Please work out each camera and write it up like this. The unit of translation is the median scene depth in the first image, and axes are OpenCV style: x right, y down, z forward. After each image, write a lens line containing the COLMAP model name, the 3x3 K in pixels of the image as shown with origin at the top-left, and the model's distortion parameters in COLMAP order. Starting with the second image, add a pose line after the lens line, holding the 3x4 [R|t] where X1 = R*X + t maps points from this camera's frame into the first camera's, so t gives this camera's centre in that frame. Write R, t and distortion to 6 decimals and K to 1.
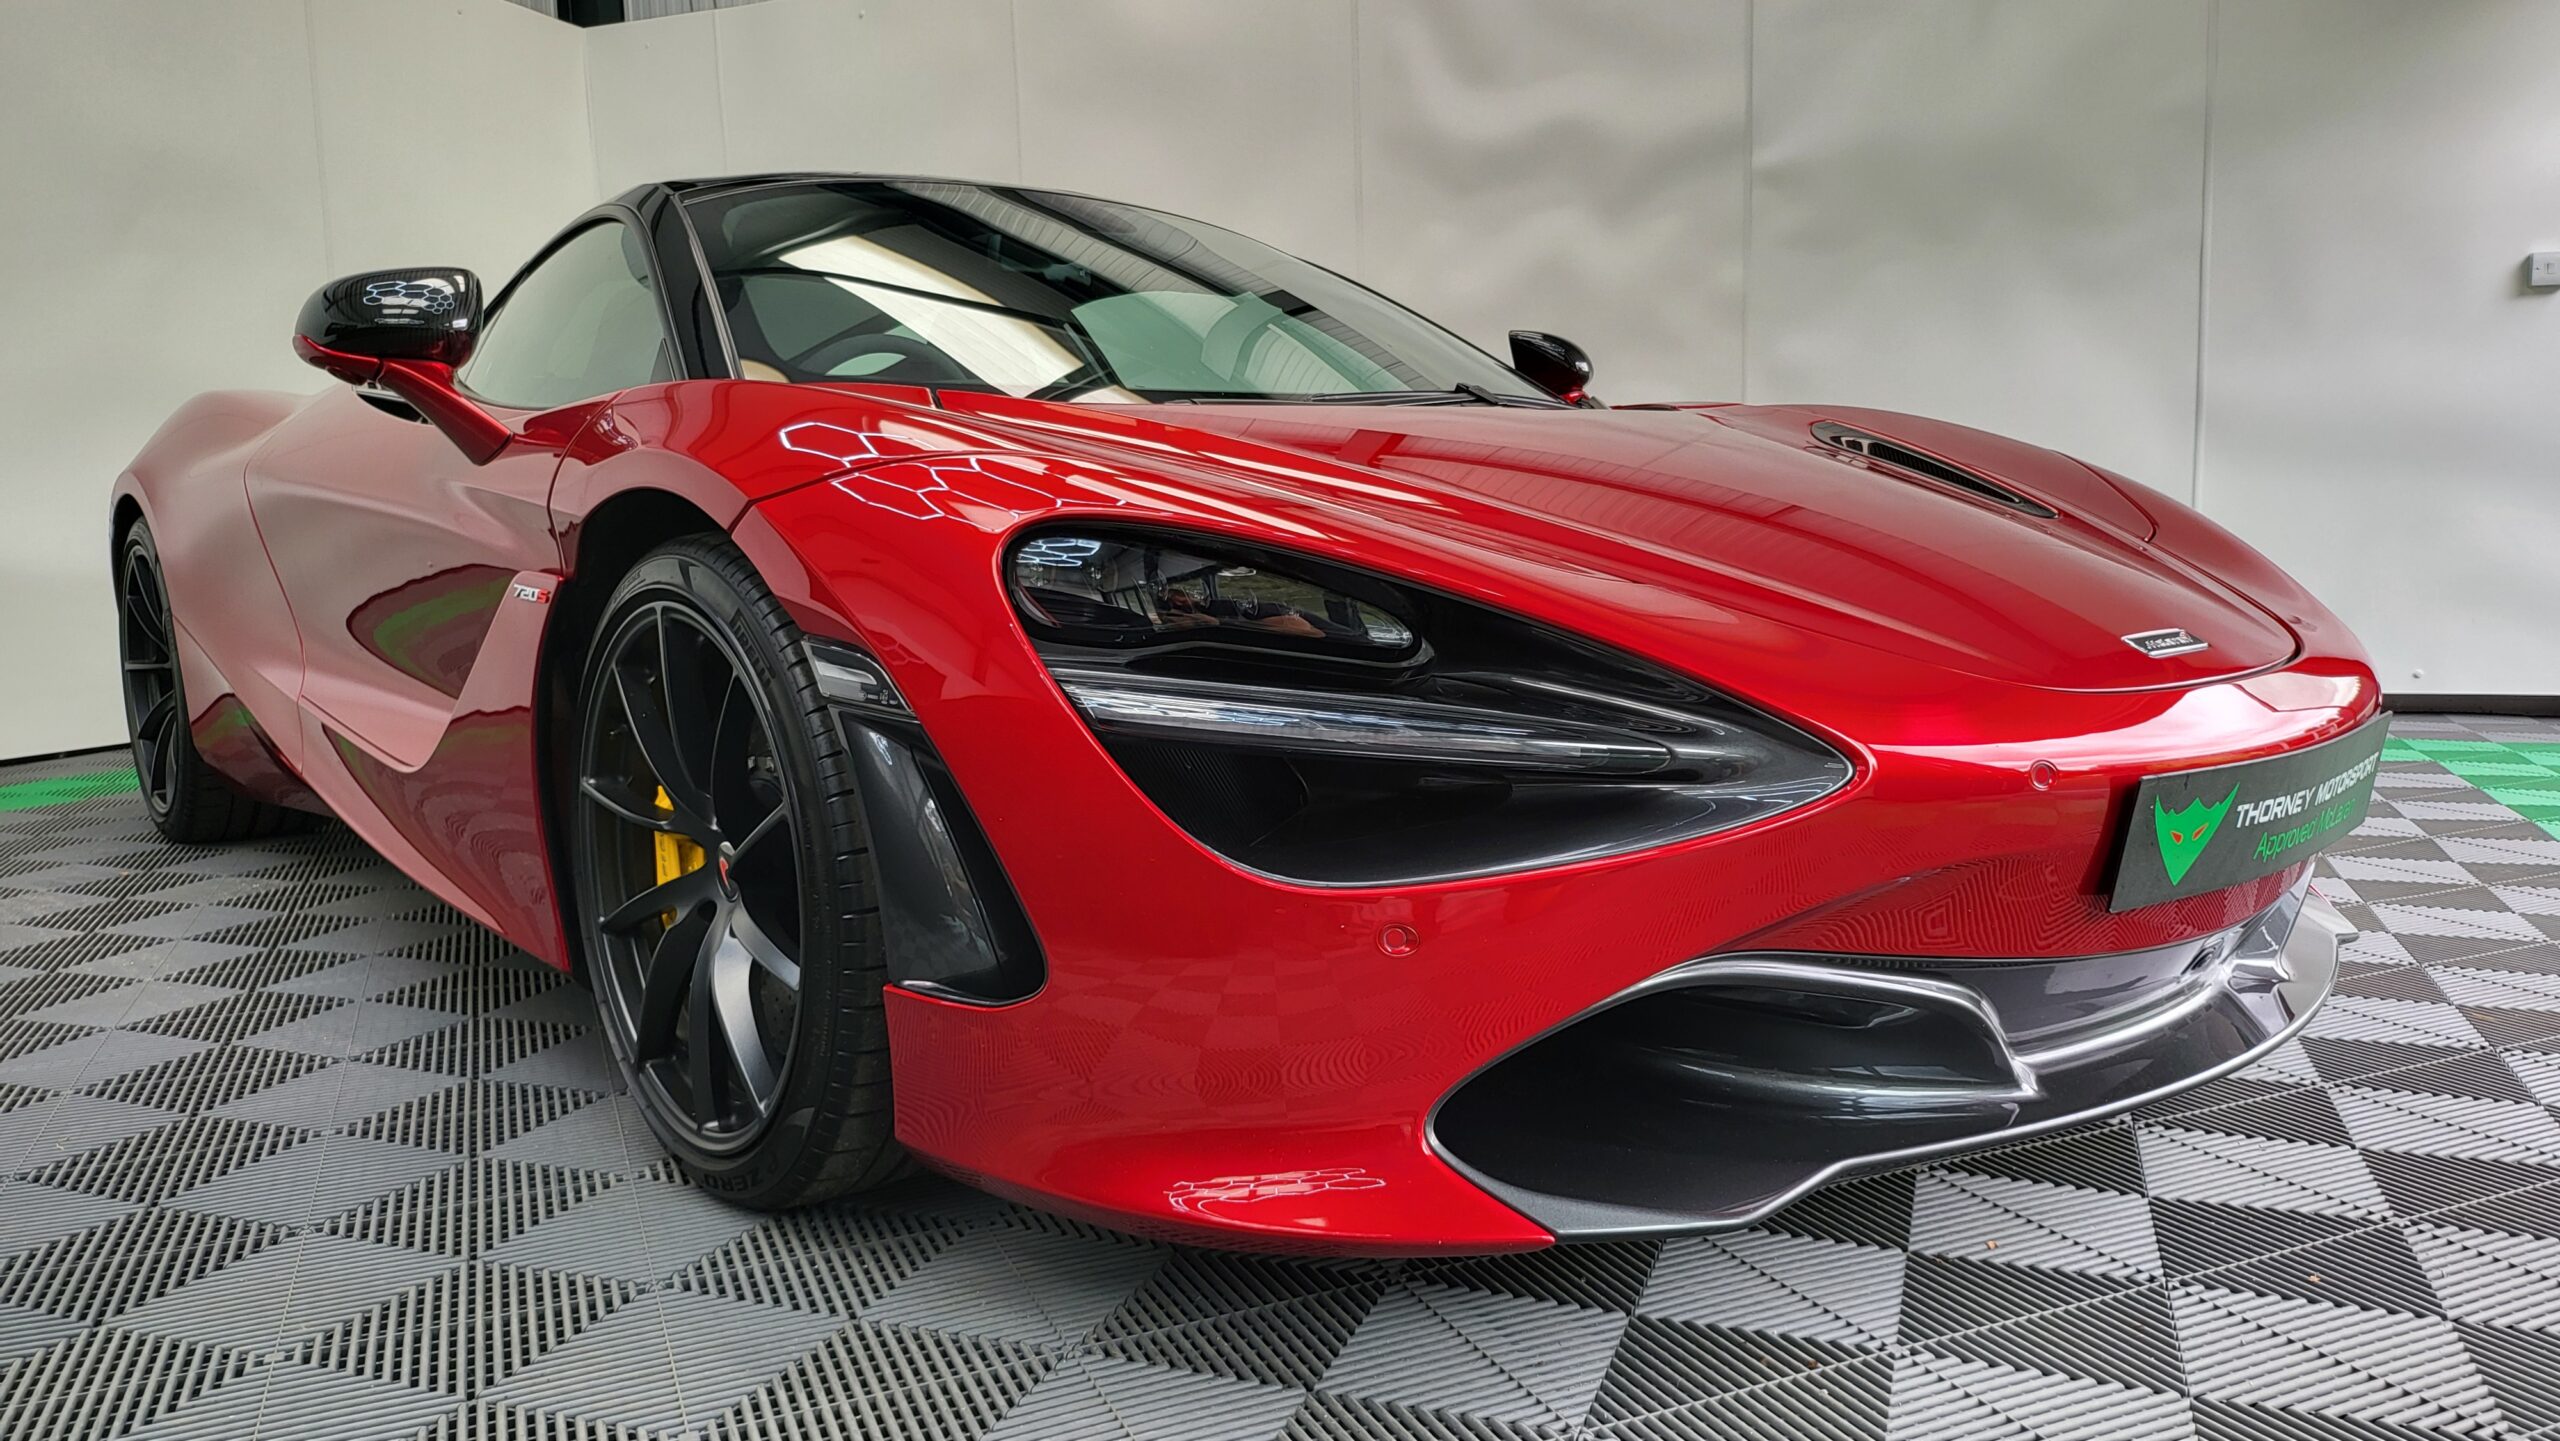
lens RADIAL K [[1813.3, 0, 1312.3], [0, 1813.3, 720.1], [0, 0, 1]] dist [-0.004328, -0.001497]
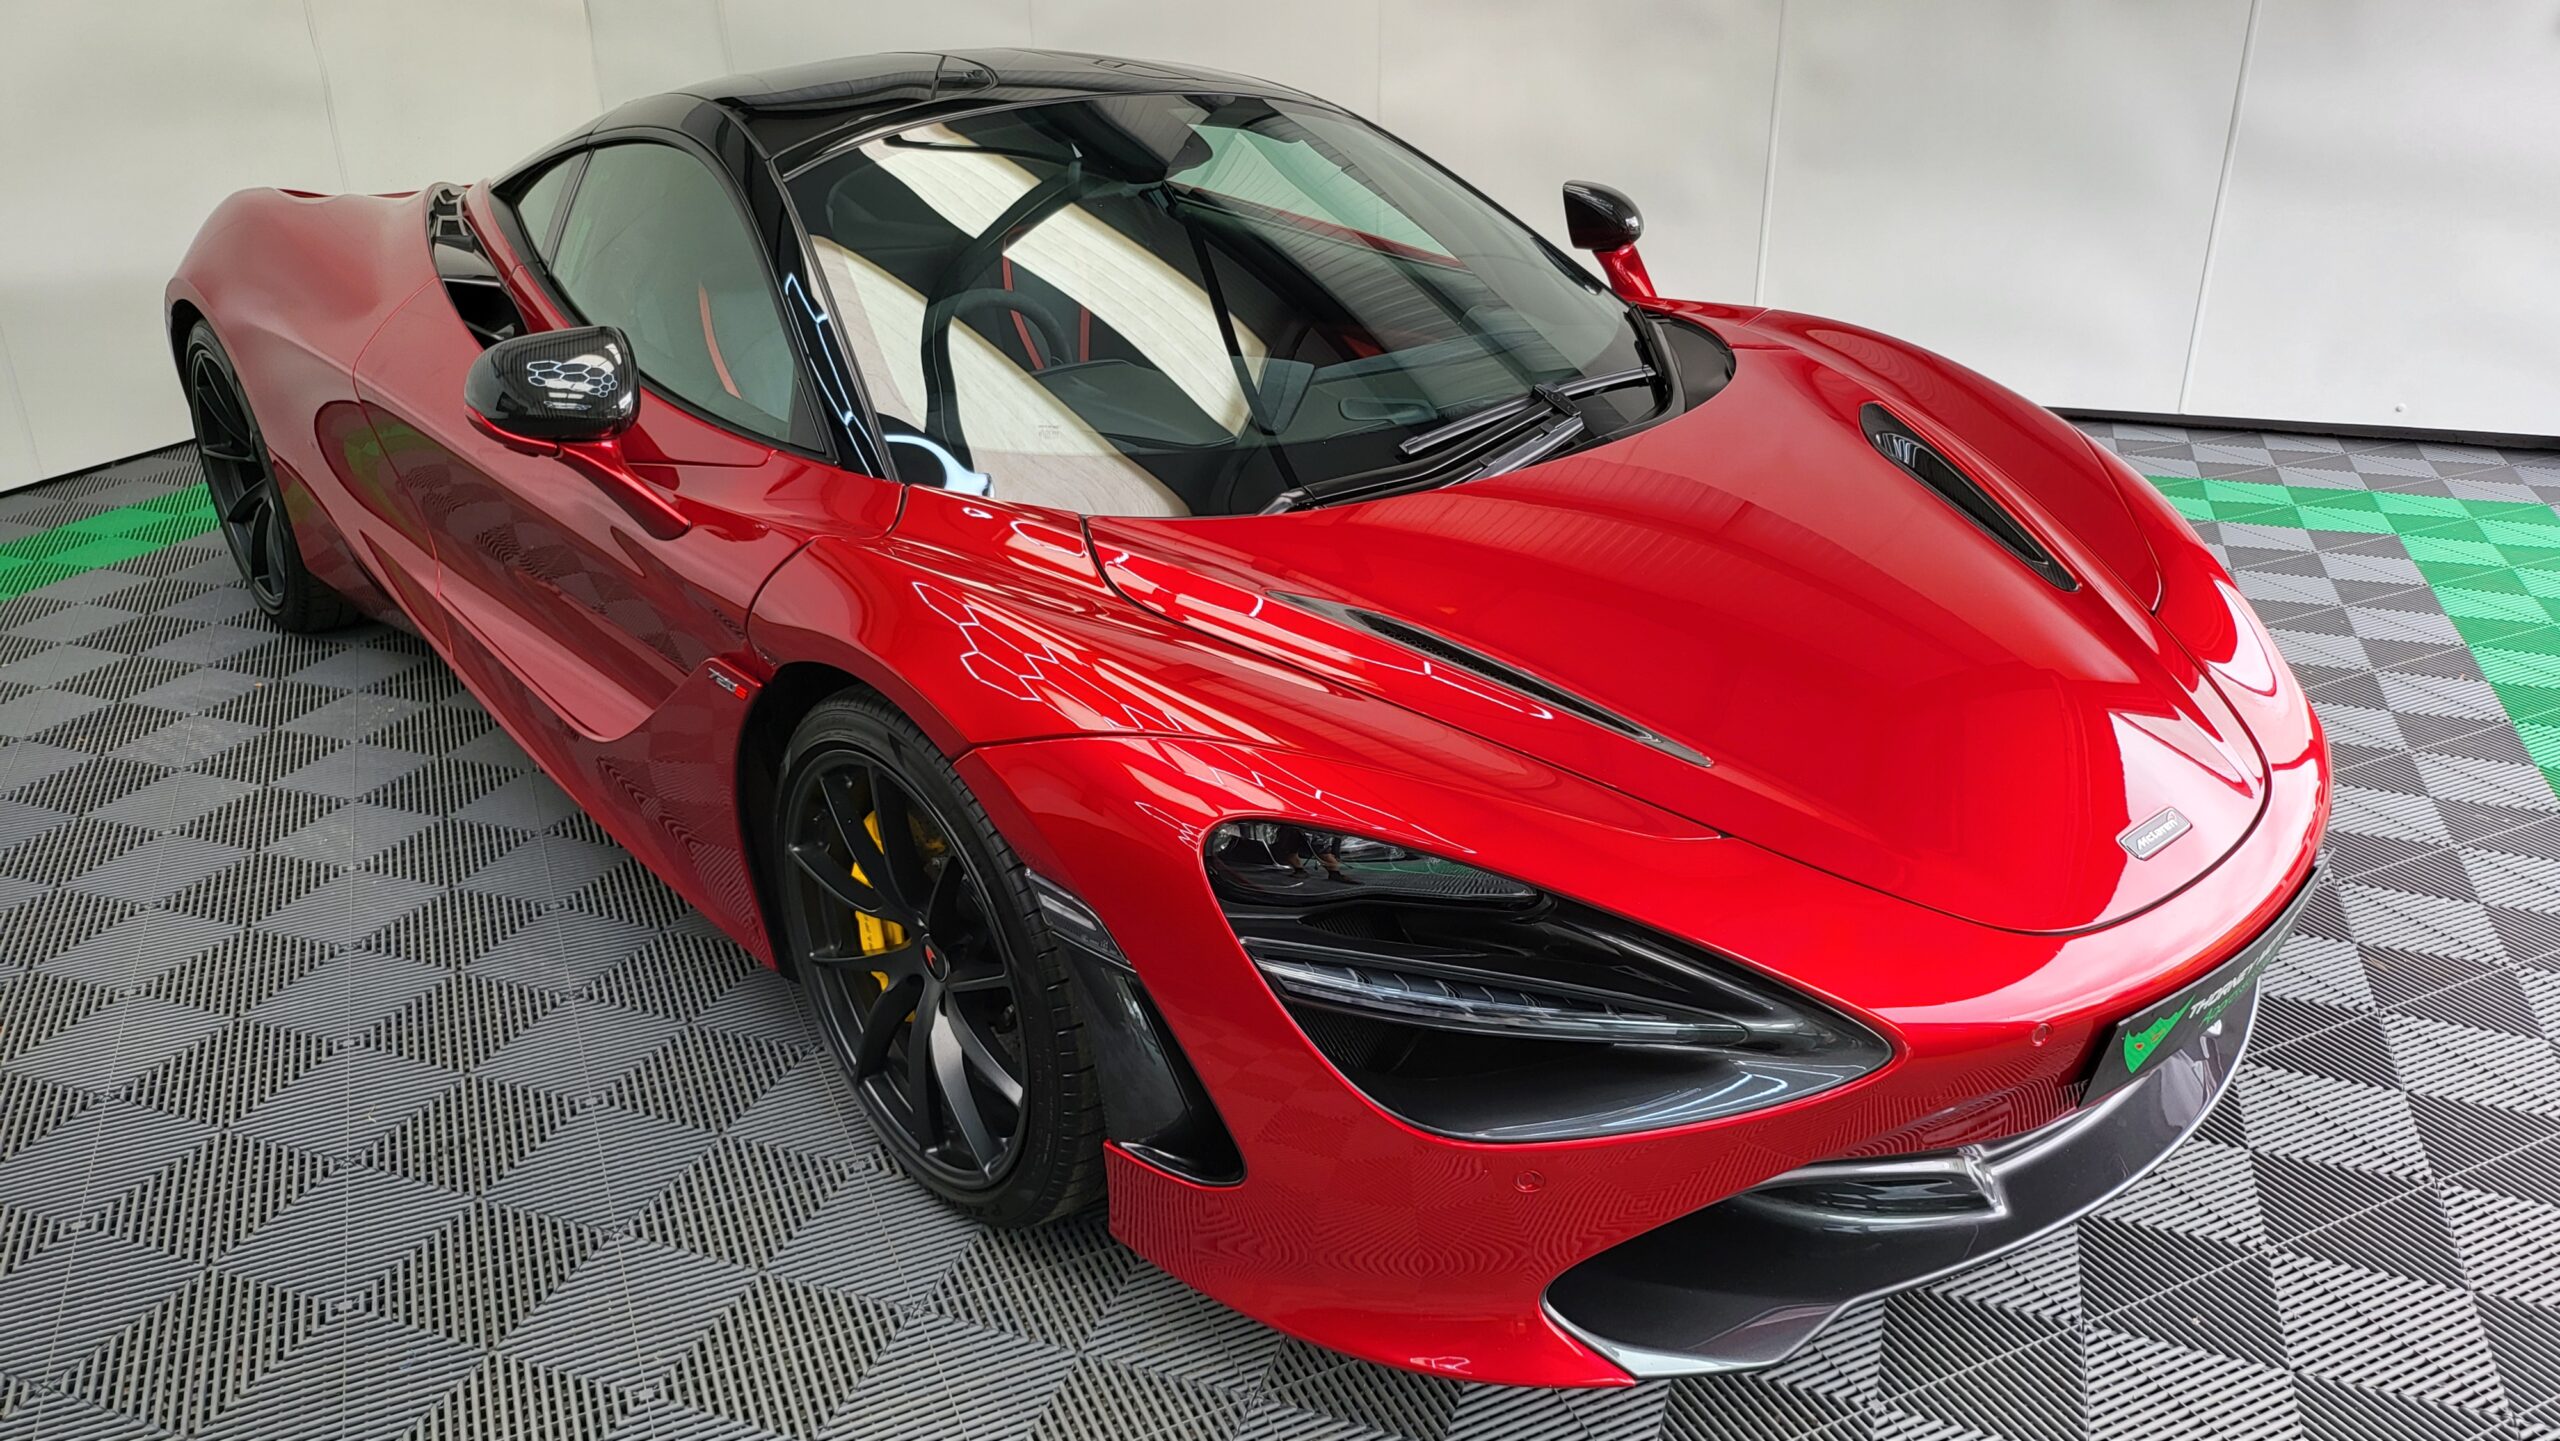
lens RADIAL K [[1837.0, 0, 1280.0], [0, 1837.0, 720.5], [0, 0, 1]] dist [0.061218, -0.123475]
pose [[0.999990, 0.002286, 0.003841, -0.101609], [-0.003272, 0.959787, 0.280711, -0.428514], [-0.003045, -0.280720, 0.959785, -0.136305]]
